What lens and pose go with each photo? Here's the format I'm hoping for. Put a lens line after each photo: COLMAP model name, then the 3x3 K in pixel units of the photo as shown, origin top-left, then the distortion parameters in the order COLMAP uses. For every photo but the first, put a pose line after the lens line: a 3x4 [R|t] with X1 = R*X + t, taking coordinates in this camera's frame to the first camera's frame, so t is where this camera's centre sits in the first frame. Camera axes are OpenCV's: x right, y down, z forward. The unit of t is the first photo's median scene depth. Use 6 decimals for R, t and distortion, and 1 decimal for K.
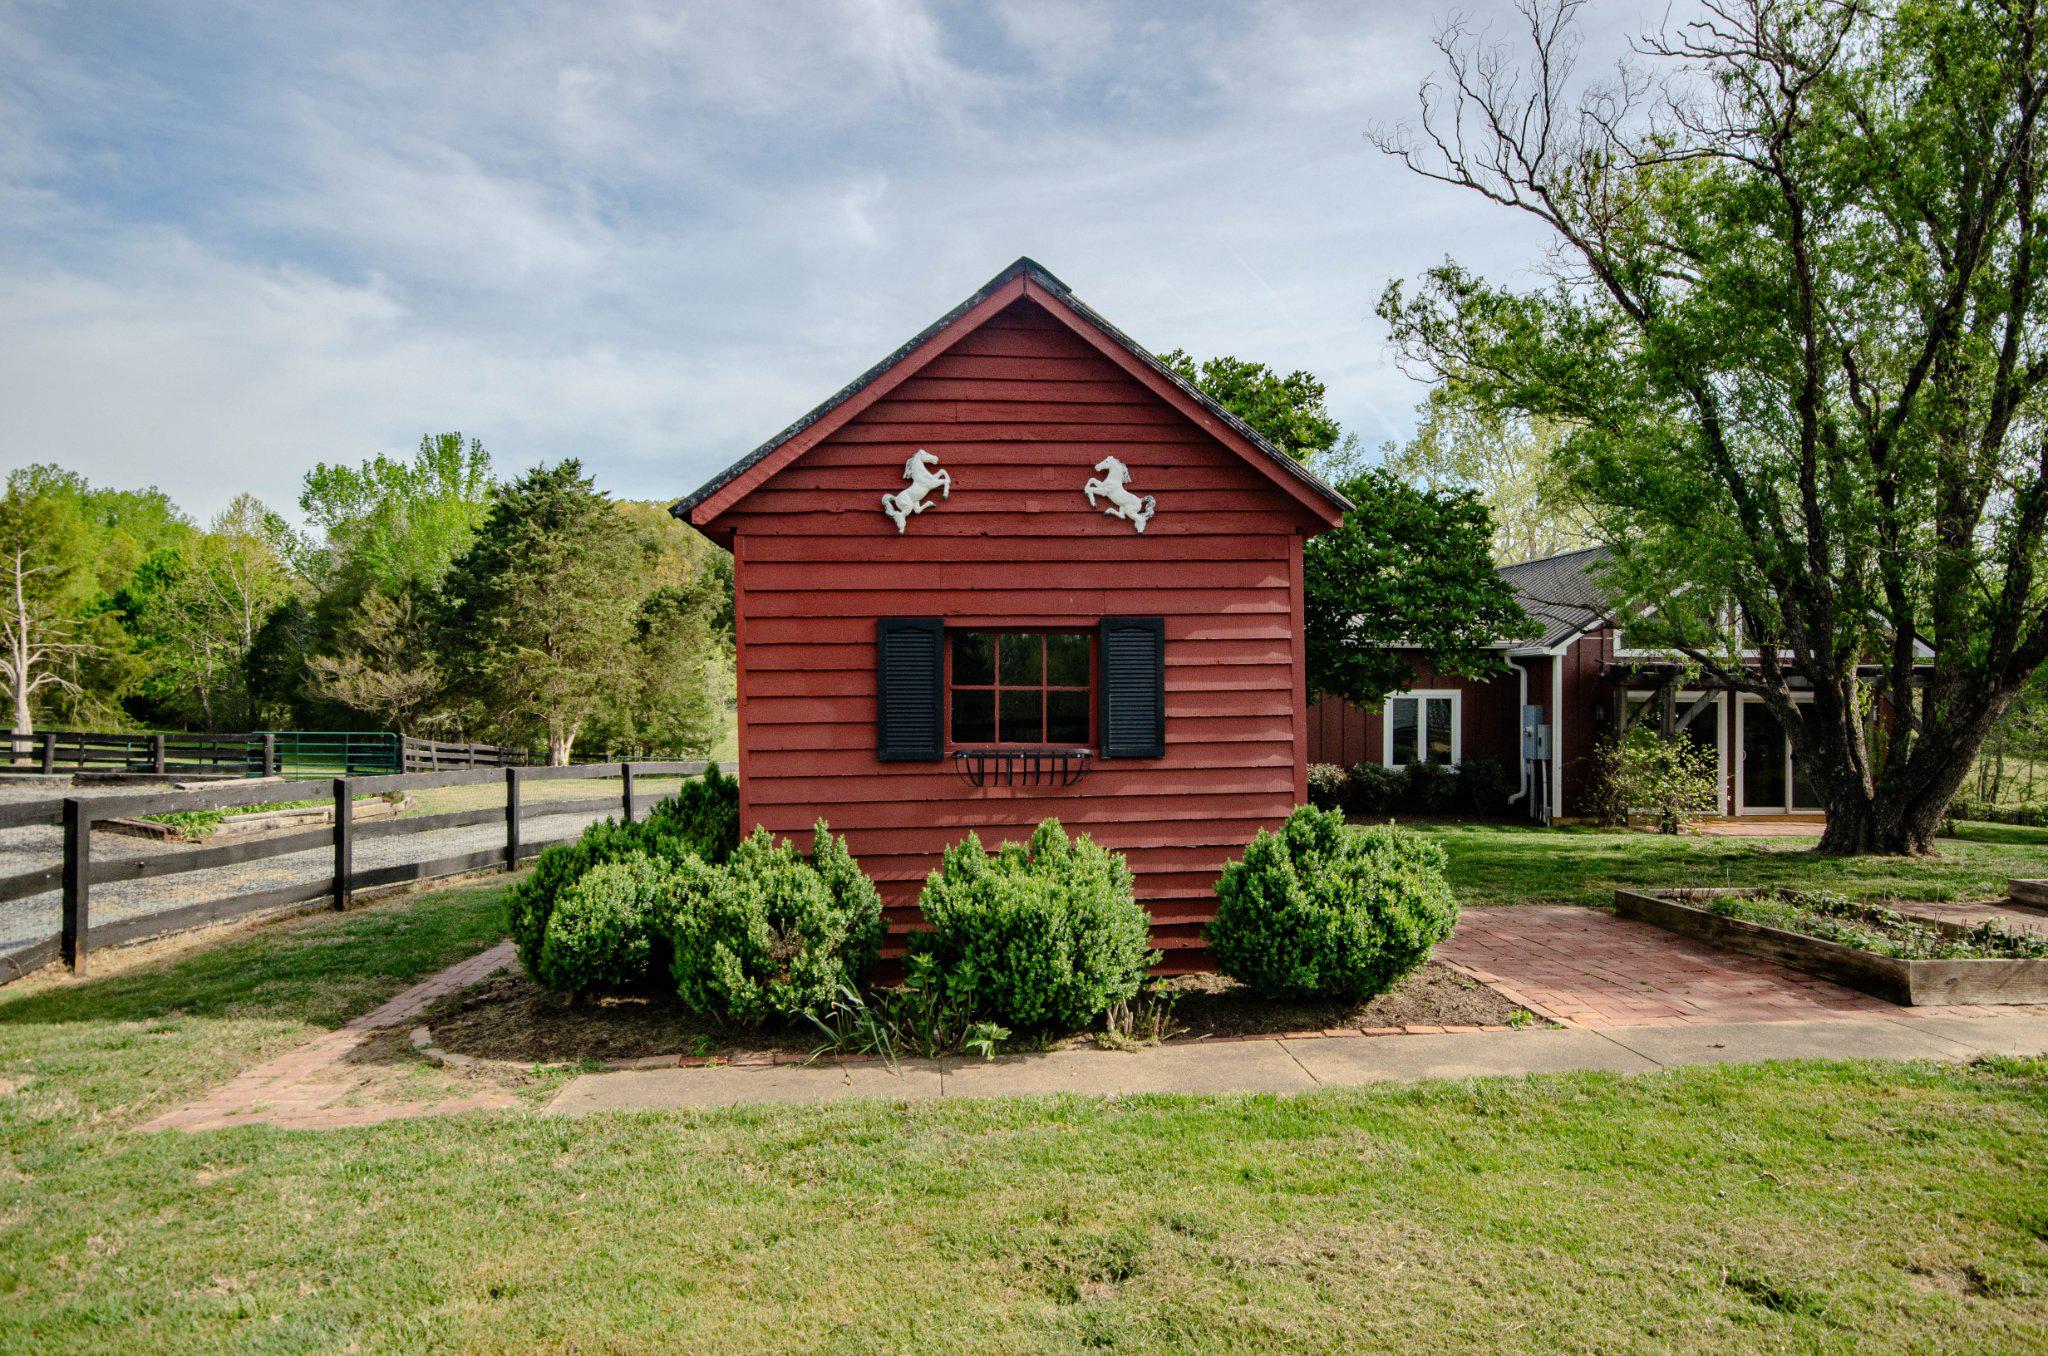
lens RADIAL K [[1134.6, 0, 1026.2], [0, 1134.6, 677.1], [0, 0, 1]] dist [0.033077, -0.001459]
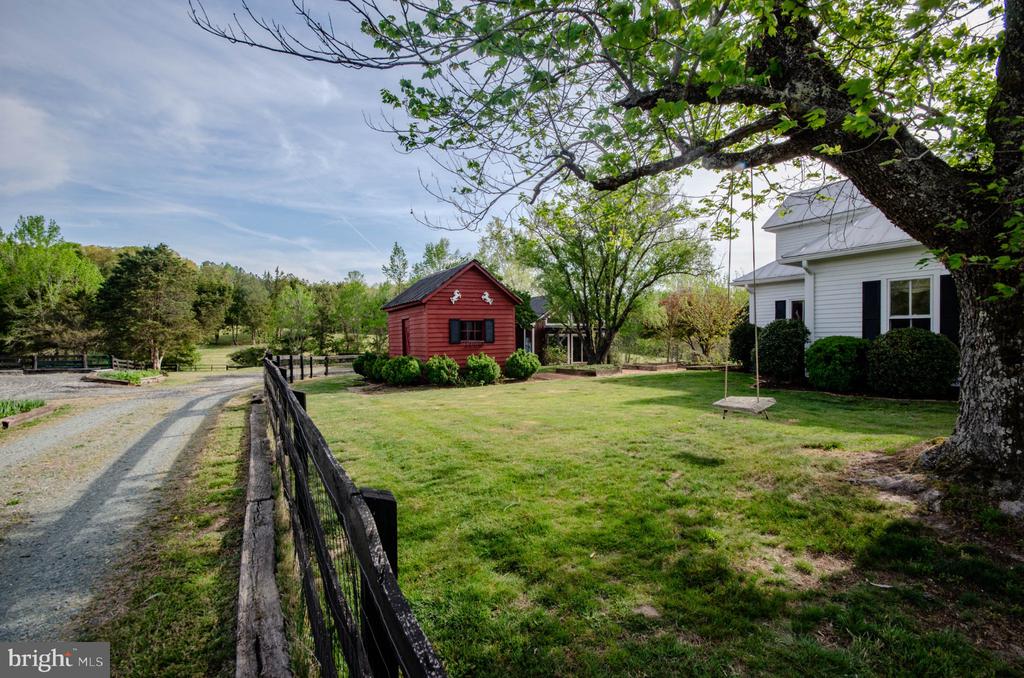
lens RADIAL K [[454.5, 0, 513.3], [0, 454.5, 337.7], [0, 0, 1]] dist [-0.003918, -0.001579]
pose [[0.907326, -0.009502, 0.420319, -0.302207], [0.004589, 0.999909, 0.012699, 0.006007], [-0.420402, -0.009593, 0.907287, -0.461065]]
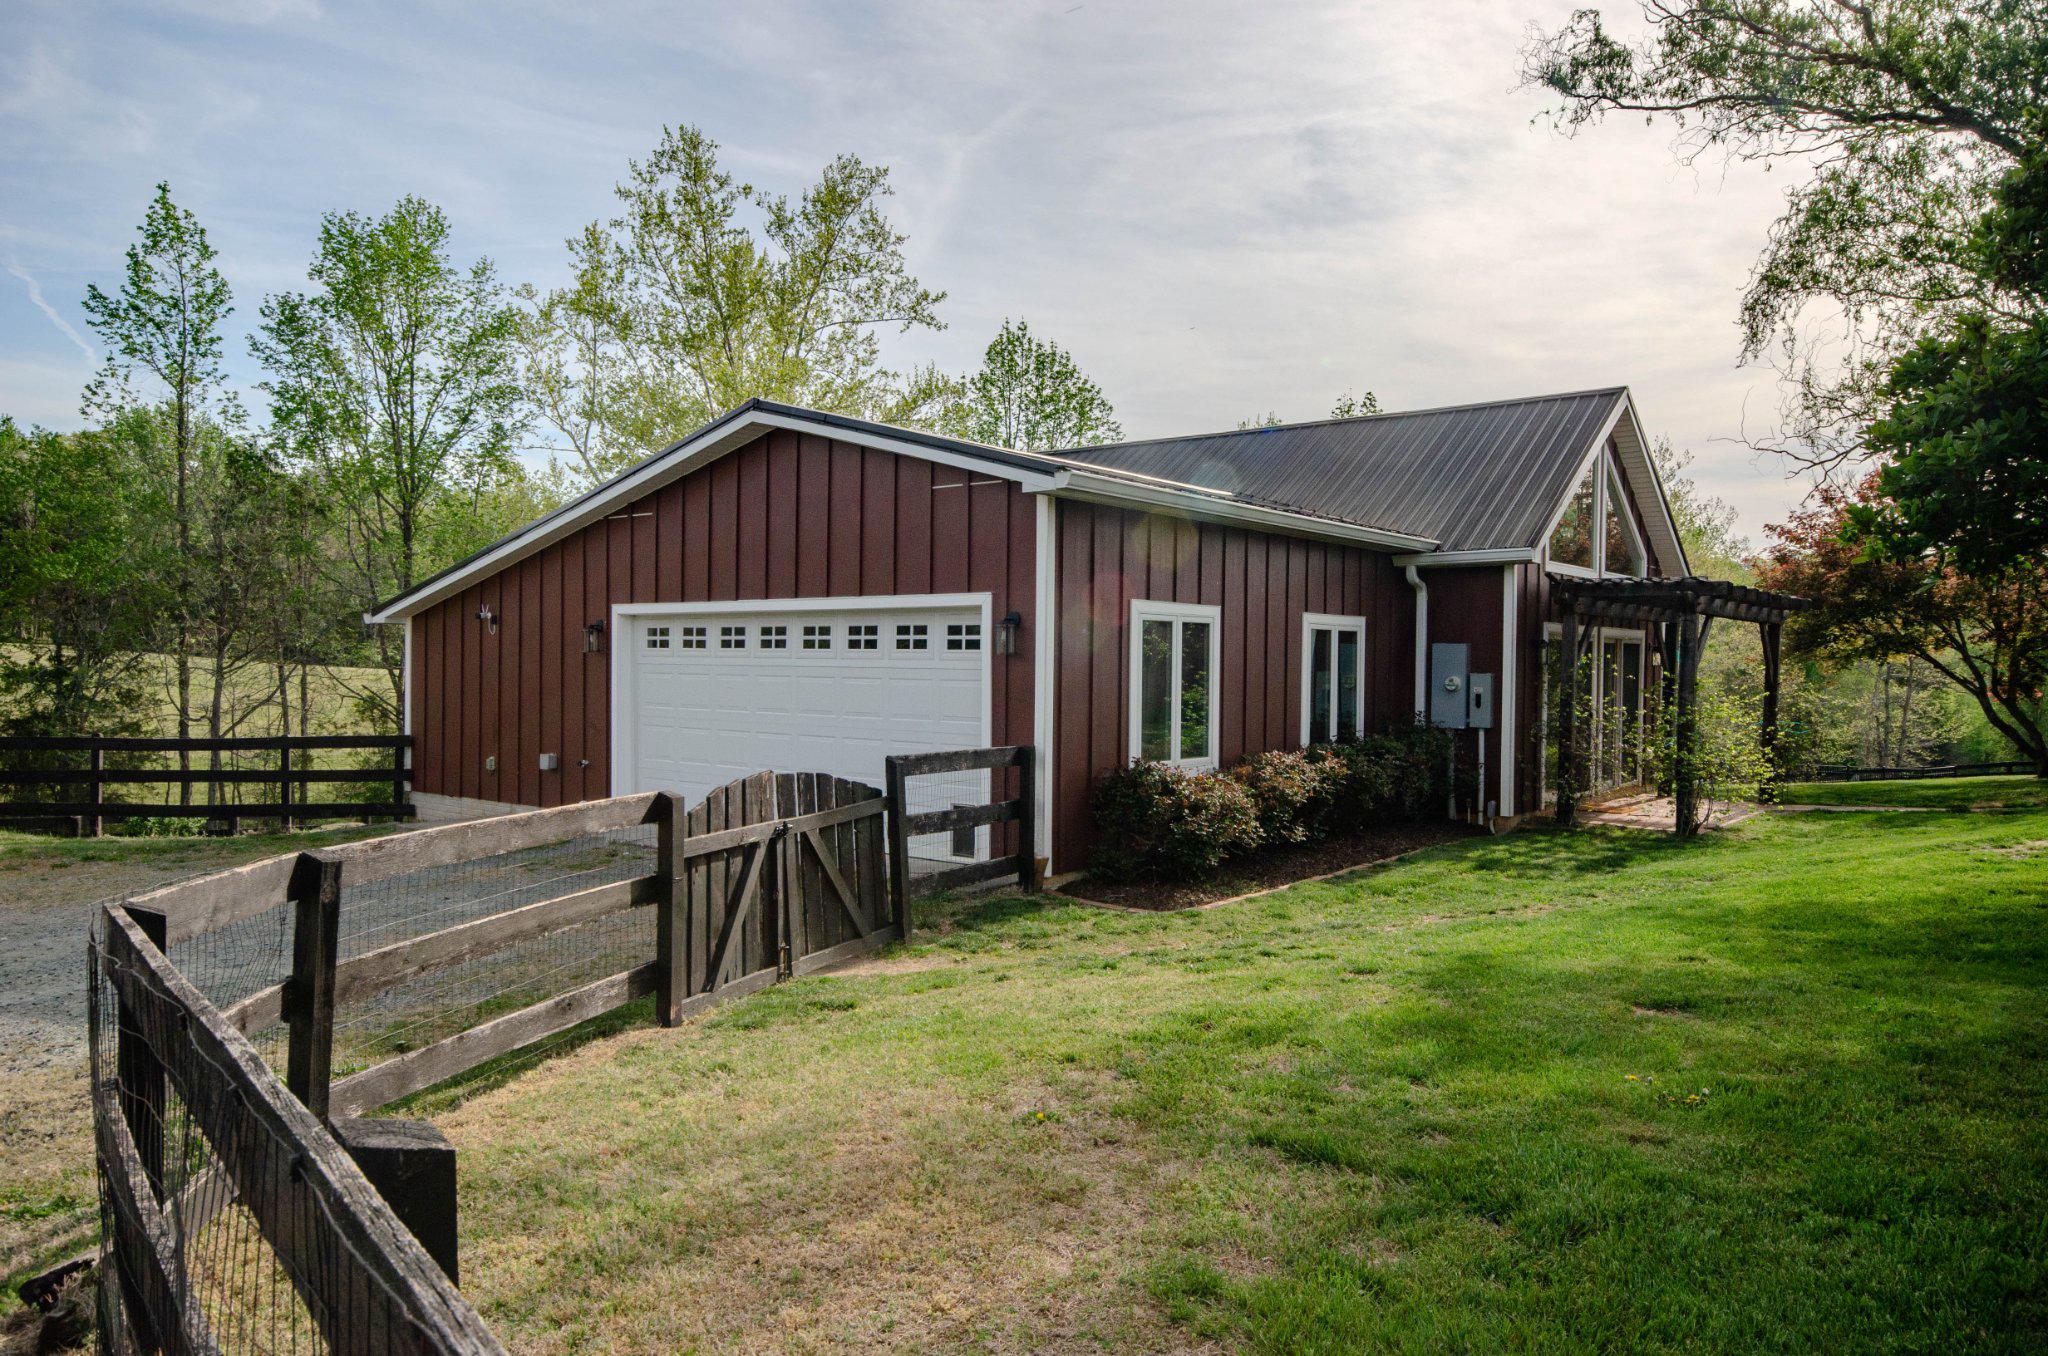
lens RADIAL K [[1328.3, 0, 1031.5], [0, 1328.3, 685.2], [0, 0, 1]] dist [0.007544, 0.000426]
pose [[0.685362, -0.008223, 0.728156, -0.318344], [-0.023906, 0.999143, 0.033784, 0.035648], [-0.727810, -0.040561, 0.684578, 0.825327]]
